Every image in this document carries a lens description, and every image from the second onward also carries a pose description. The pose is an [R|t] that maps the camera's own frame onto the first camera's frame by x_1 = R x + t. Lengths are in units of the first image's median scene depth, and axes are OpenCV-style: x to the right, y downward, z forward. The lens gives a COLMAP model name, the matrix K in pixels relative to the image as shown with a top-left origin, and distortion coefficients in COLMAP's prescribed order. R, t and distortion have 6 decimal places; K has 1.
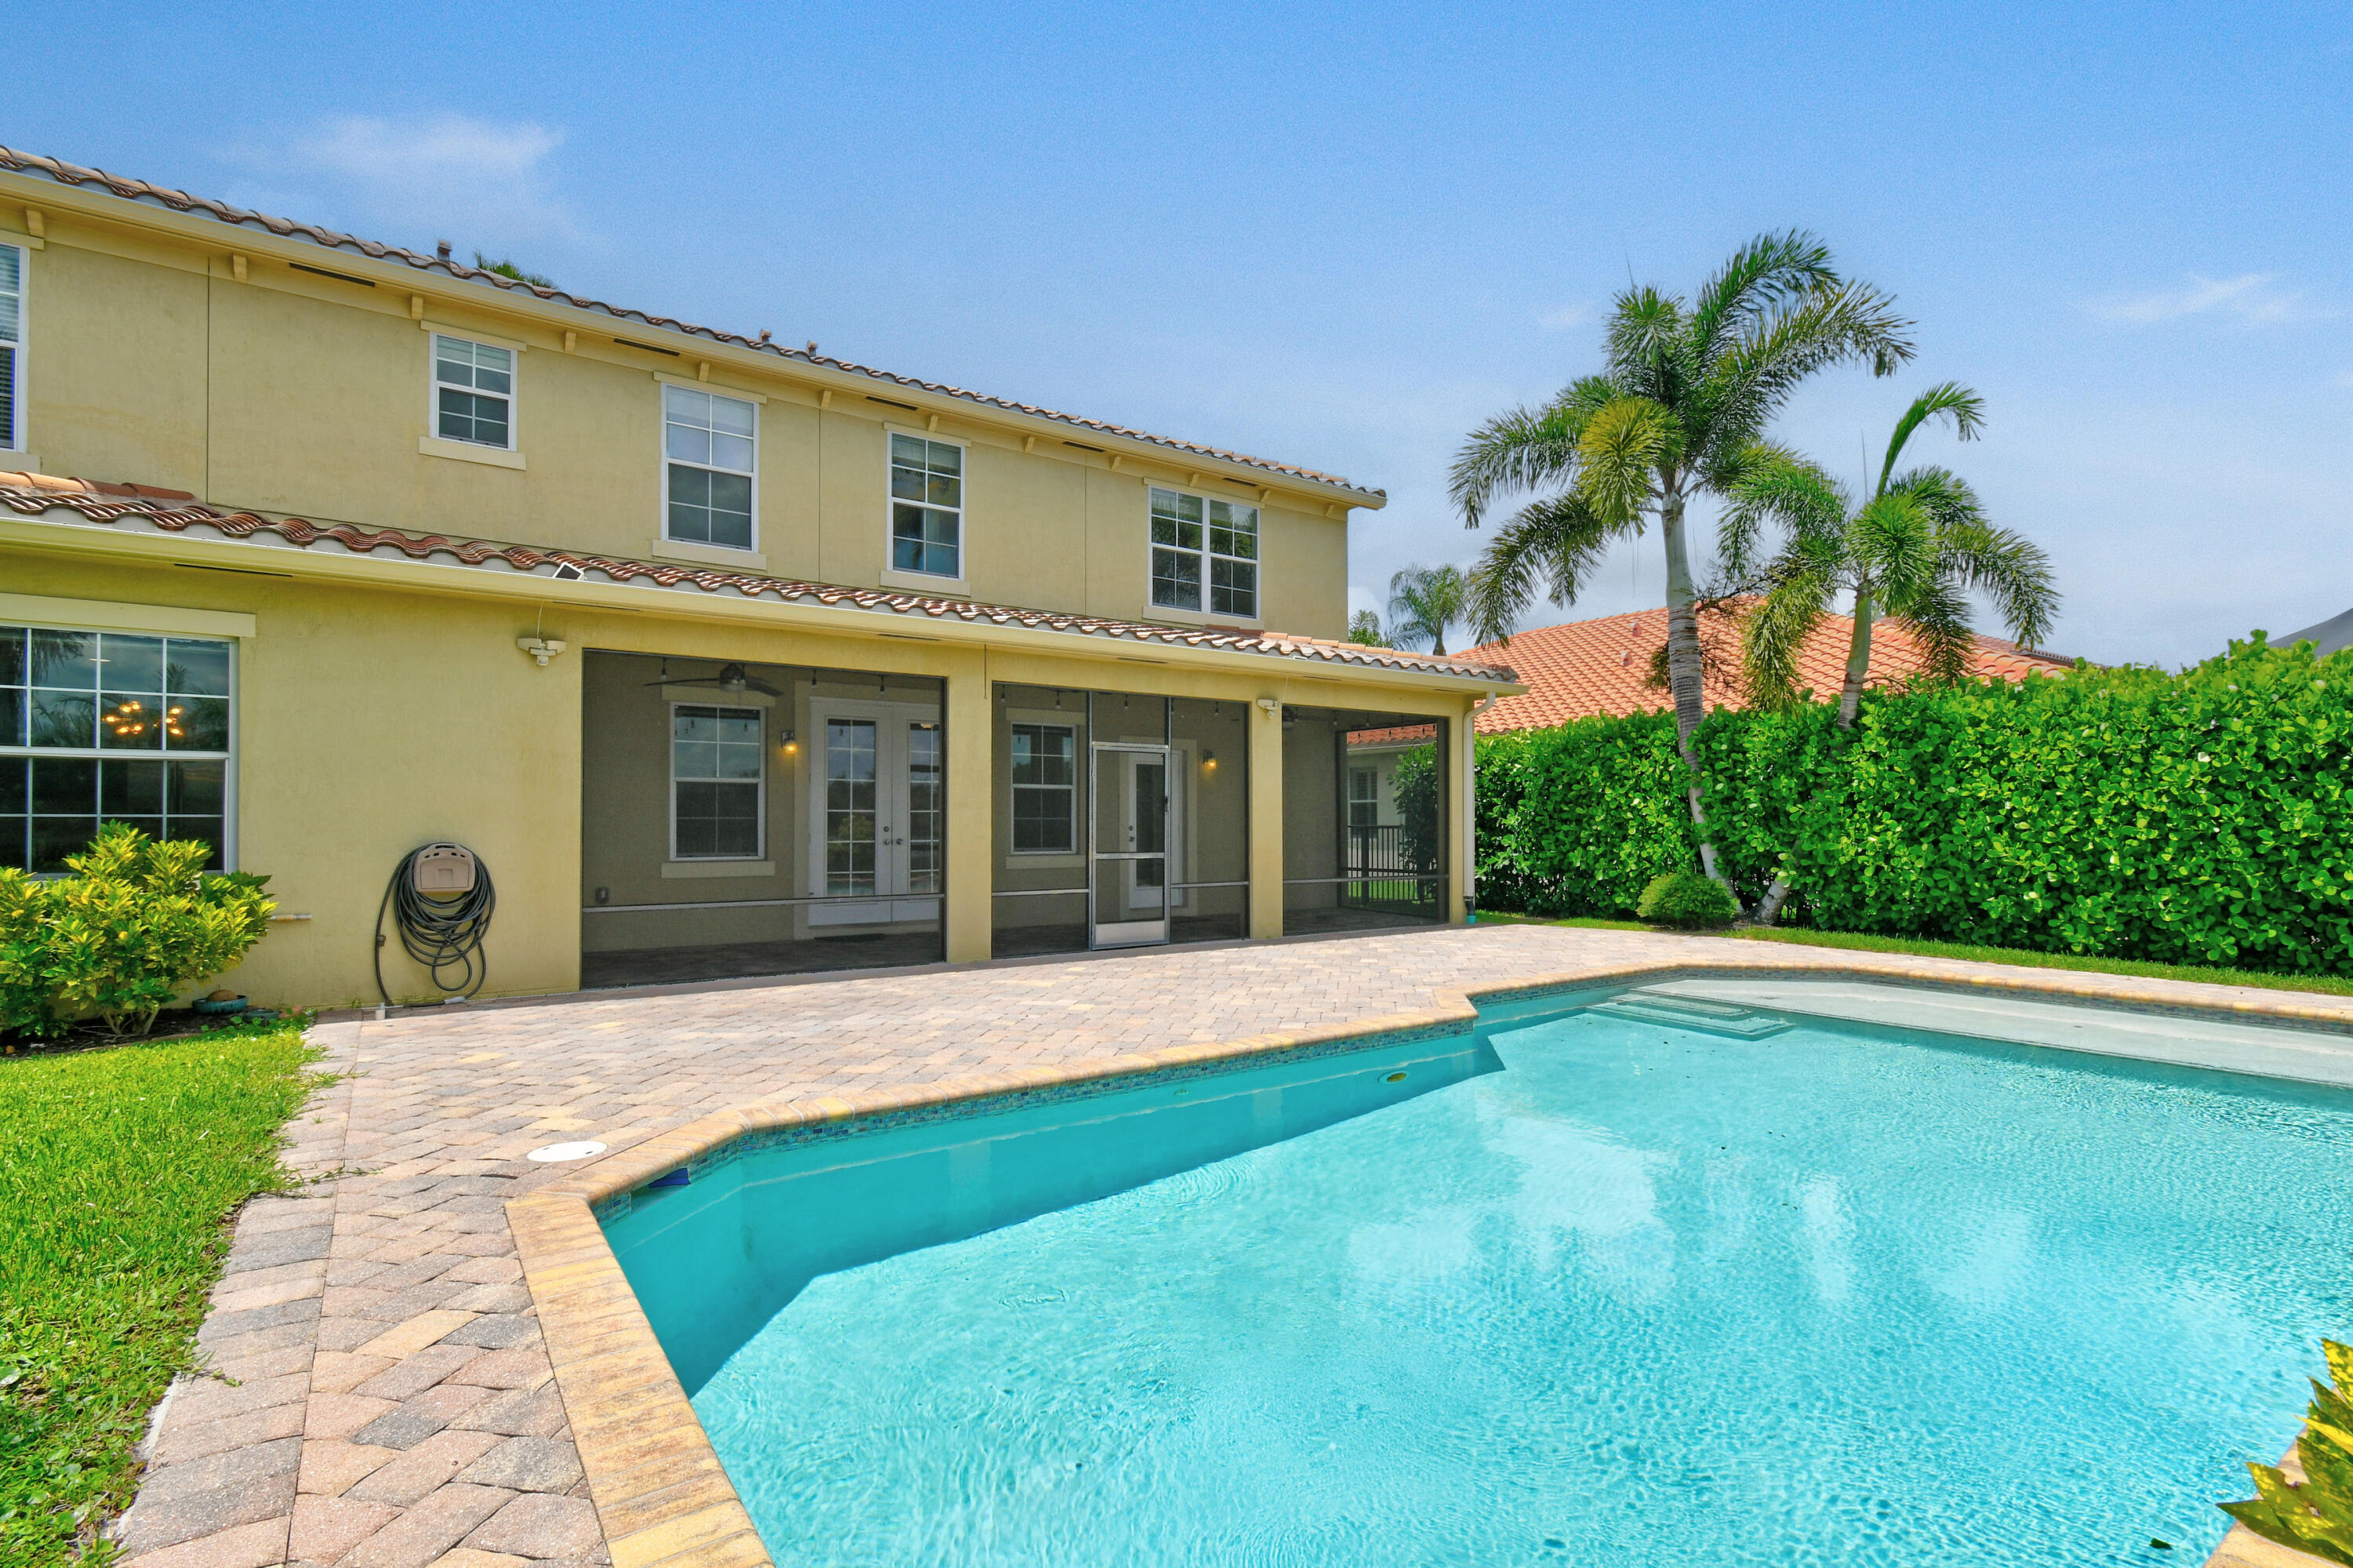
lens RADIAL K [[1095.0, 0, 1157.5], [0, 1095.0, 795.0], [0, 0, 1]] dist [0.005930, -0.001090]
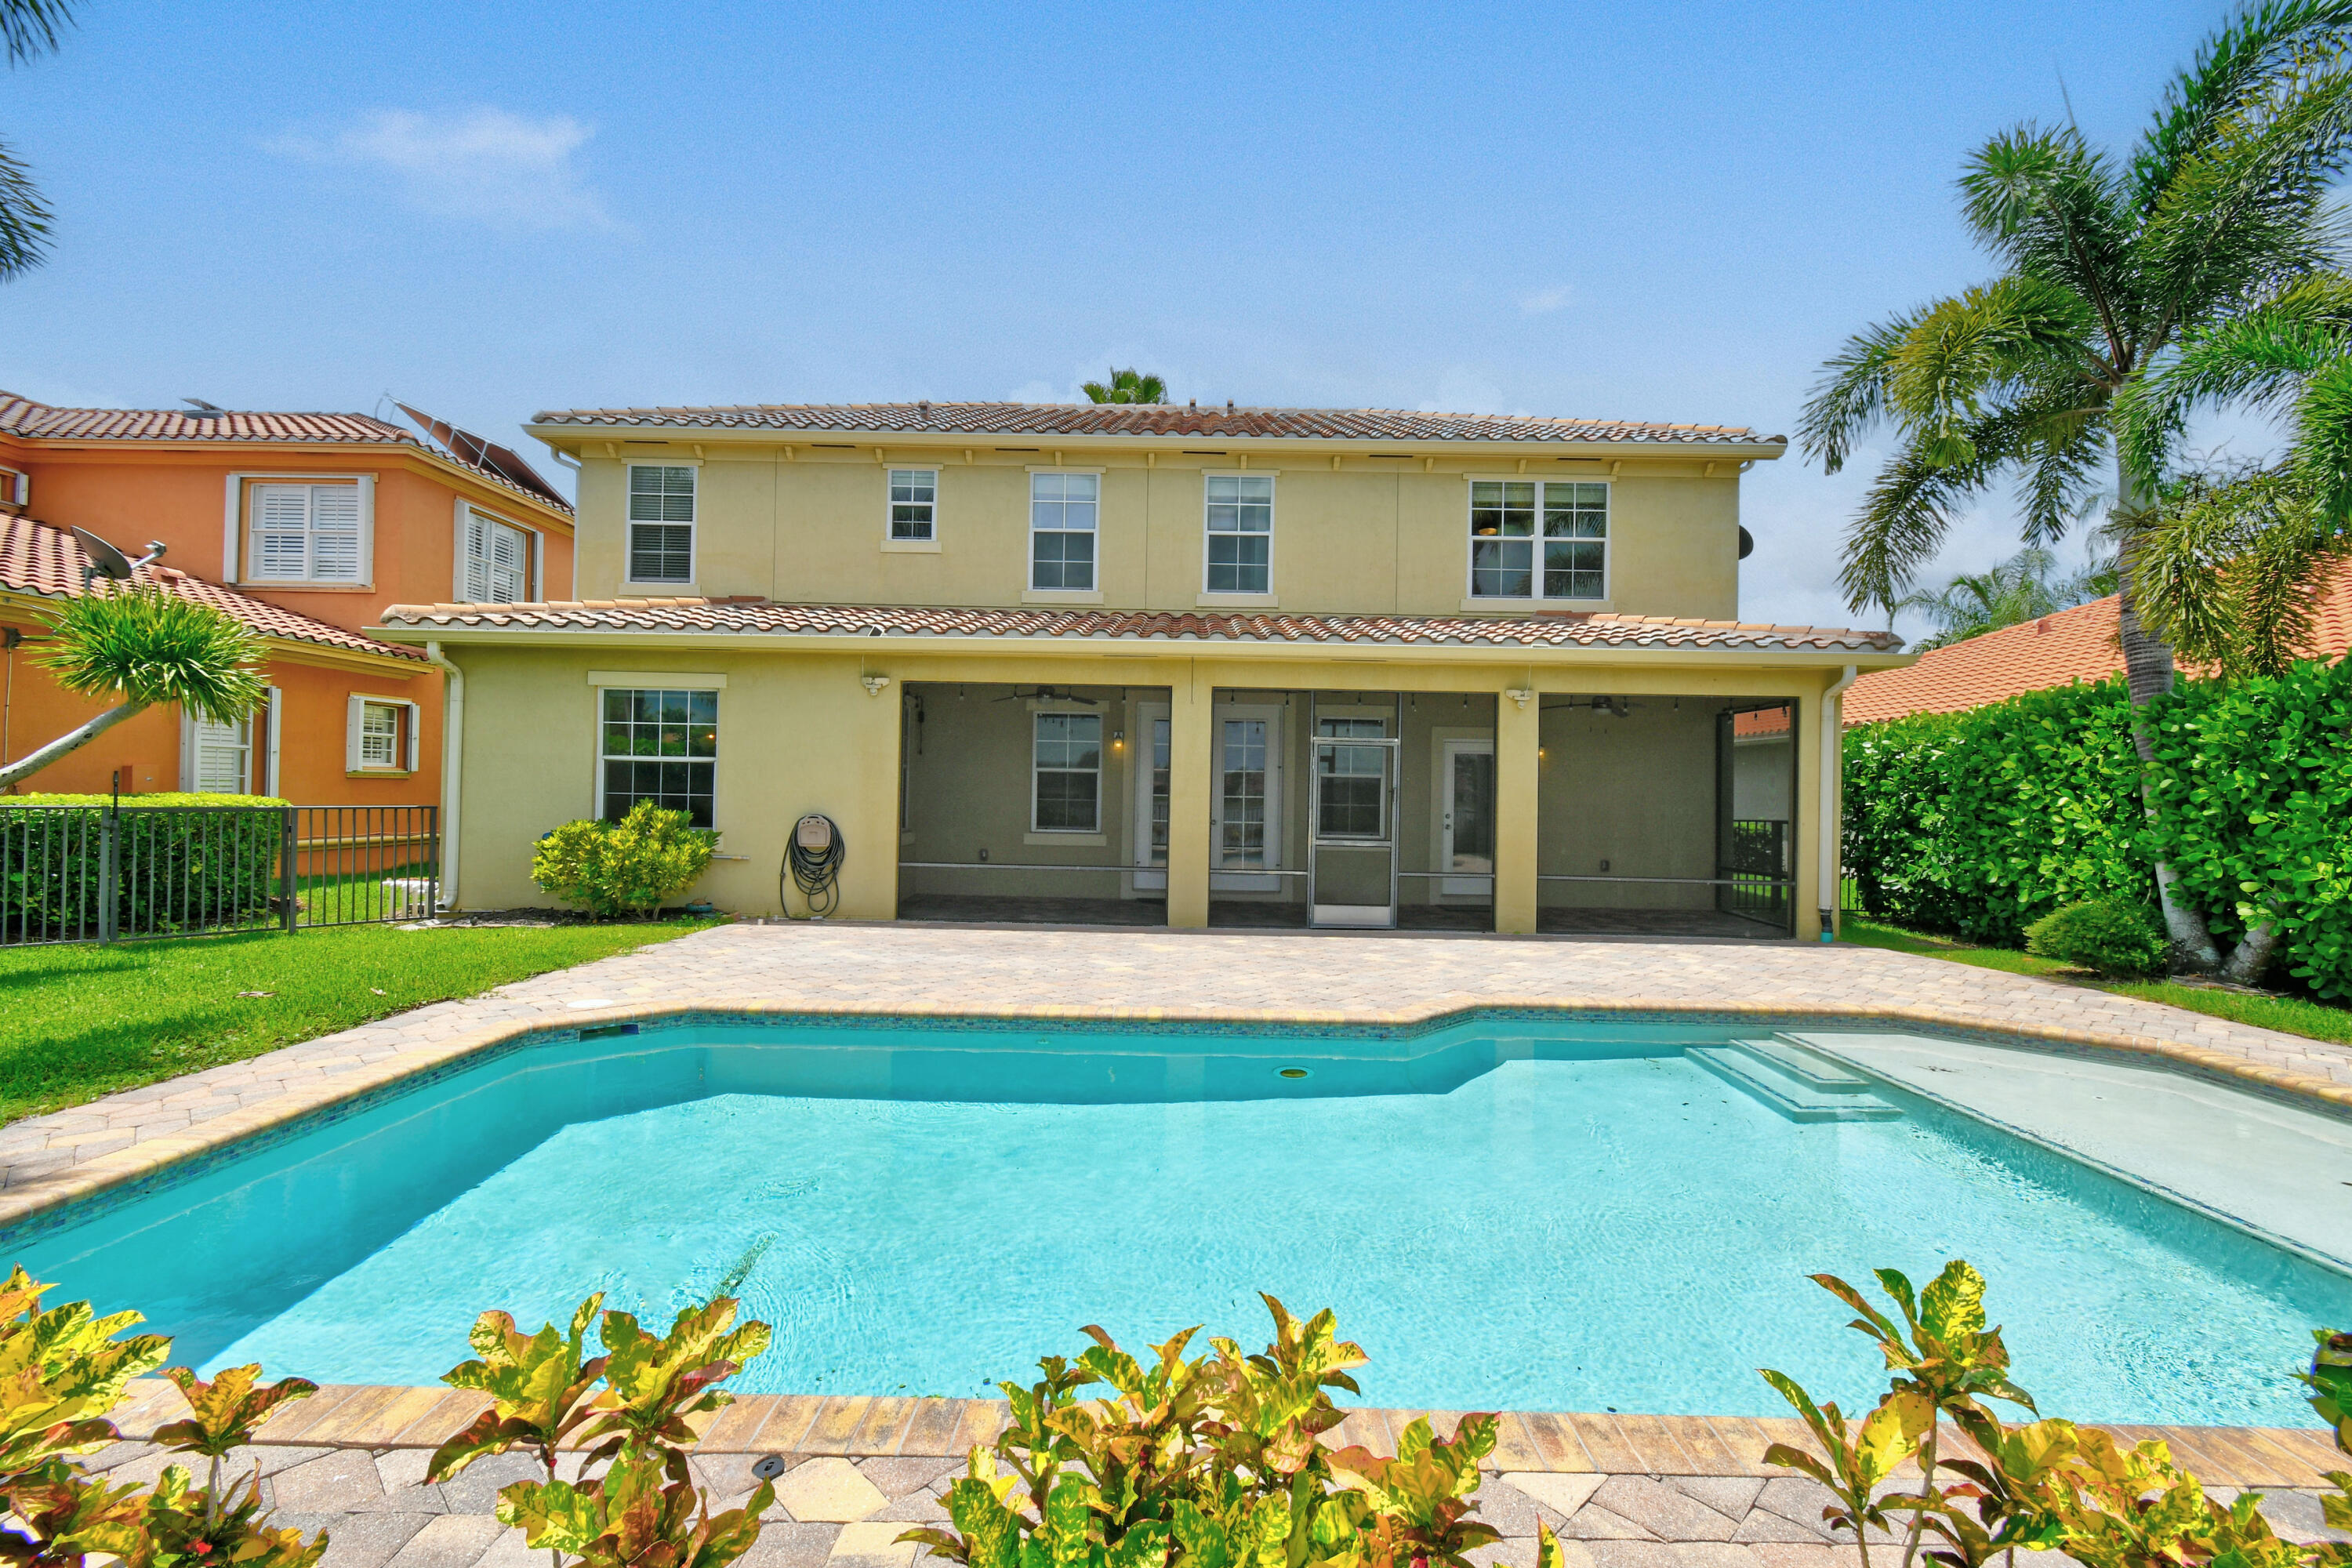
lens RADIAL K [[1027.3, 0, 1190.7], [0, 1027.3, 773.8], [0, 0, 1]] dist [0.005051, 0.000730]
pose [[0.817042, 0.005609, -0.576551, 0.405962], [-0.004926, 0.999984, 0.002748, -0.013599], [0.576558, 0.000595, 0.817056, 0.087099]]
